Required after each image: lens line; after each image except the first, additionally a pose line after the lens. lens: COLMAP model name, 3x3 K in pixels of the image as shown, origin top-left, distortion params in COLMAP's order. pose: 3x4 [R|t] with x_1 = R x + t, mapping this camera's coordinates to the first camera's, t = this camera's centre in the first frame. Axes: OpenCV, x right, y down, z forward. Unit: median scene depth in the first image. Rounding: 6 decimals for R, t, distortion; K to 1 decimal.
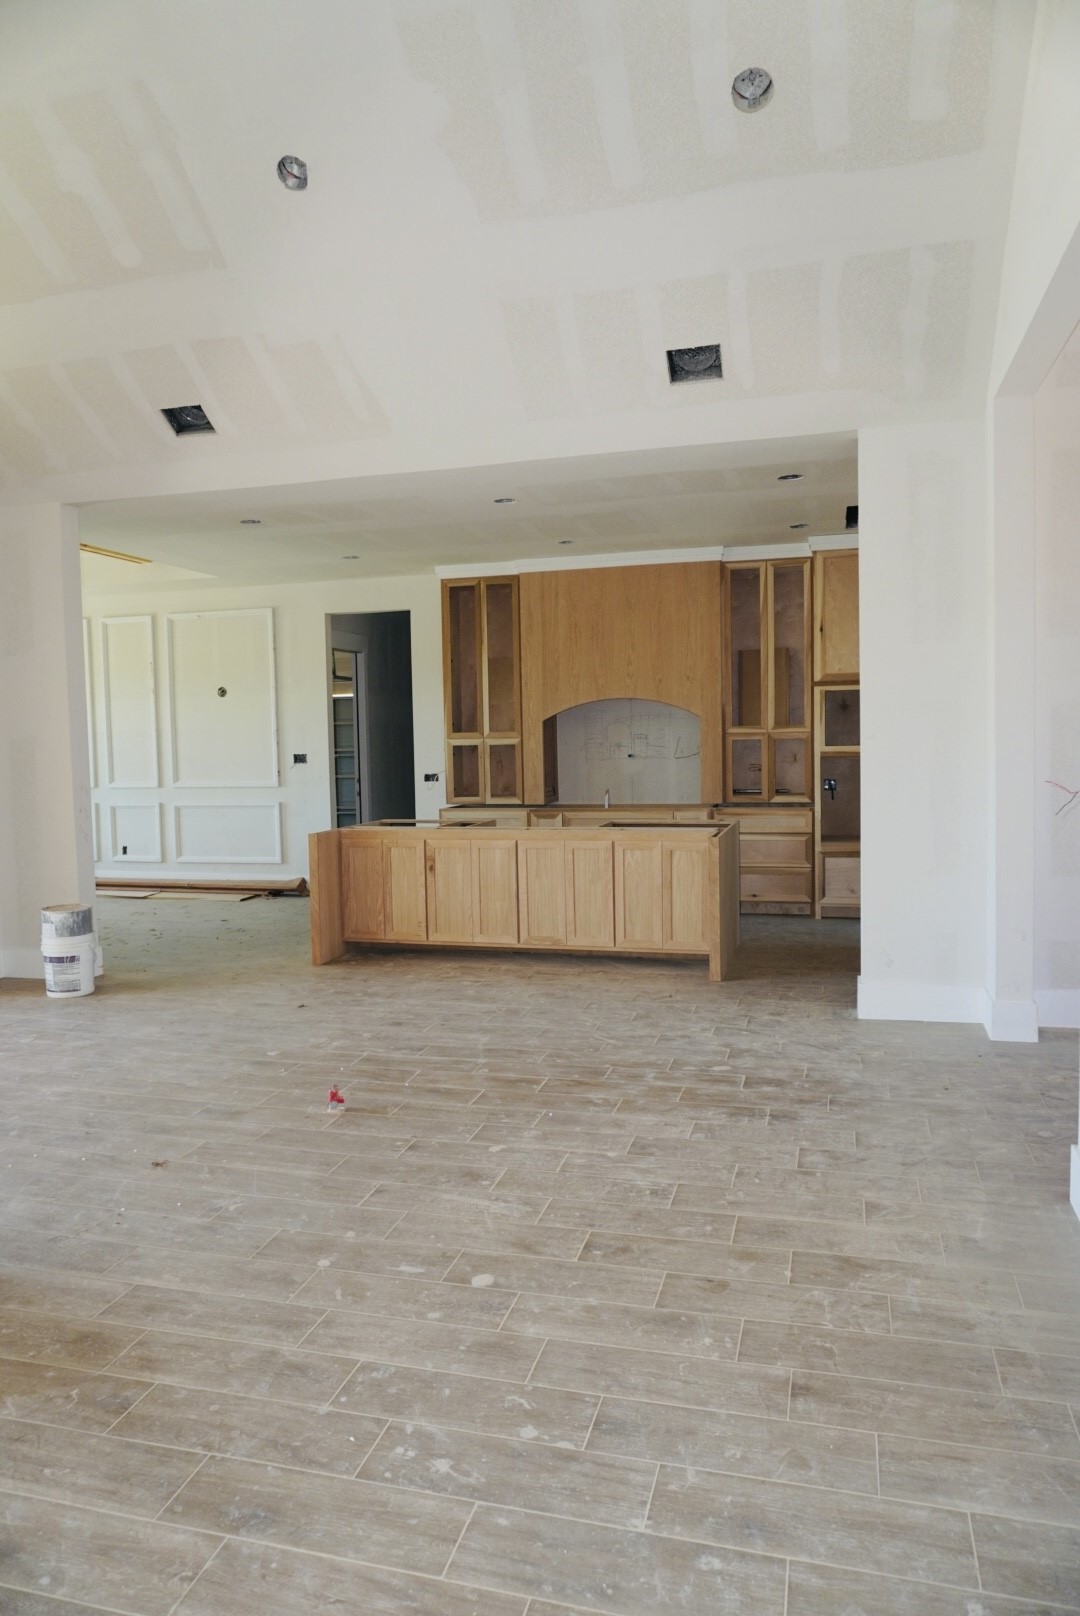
lens RADIAL K [[1082.3, 0, 539.5], [0, 1082.3, 805.8], [0, 0, 1]] dist [-0.027316, 0.019038]
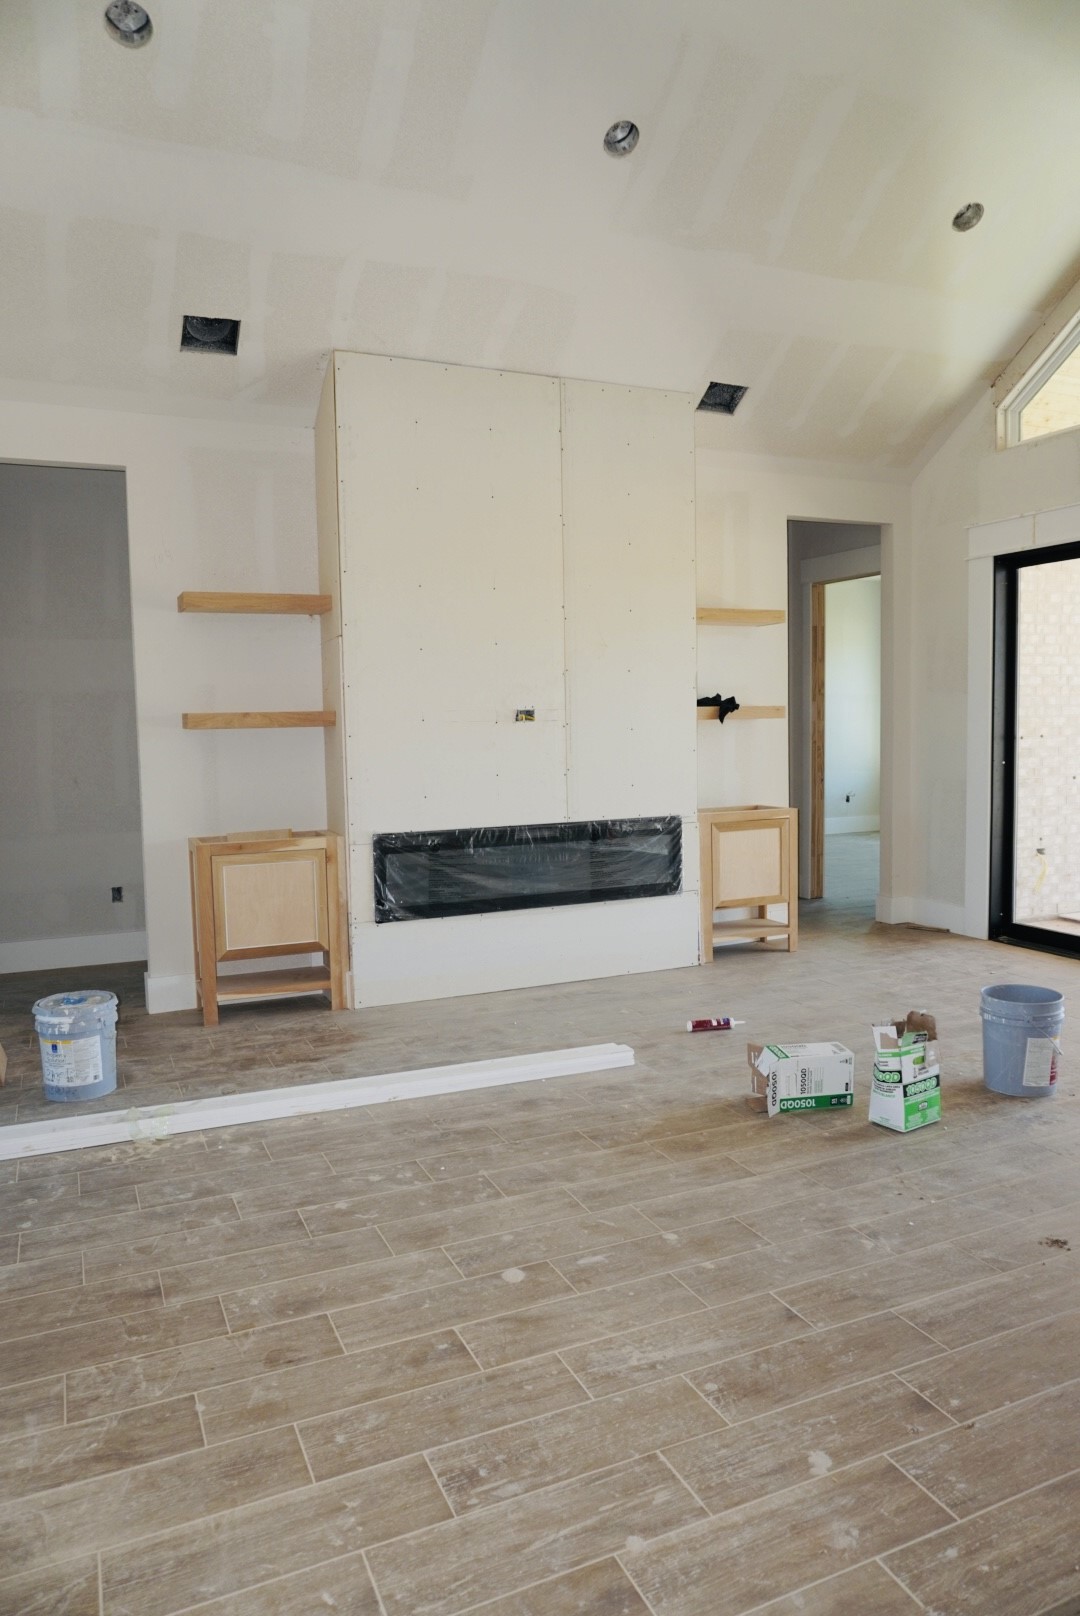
lens RADIAL K [[1082.3, 0, 538.9], [0, 1082.3, 800.4], [0, 0, 1]] dist [-0.027316, 0.019038]
pose [[-0.770447, 0.080268, -0.632431, 0.521732], [-0.005645, 0.991144, 0.132673, -0.102445], [0.637479, 0.105787, -0.763170, 1.787130]]
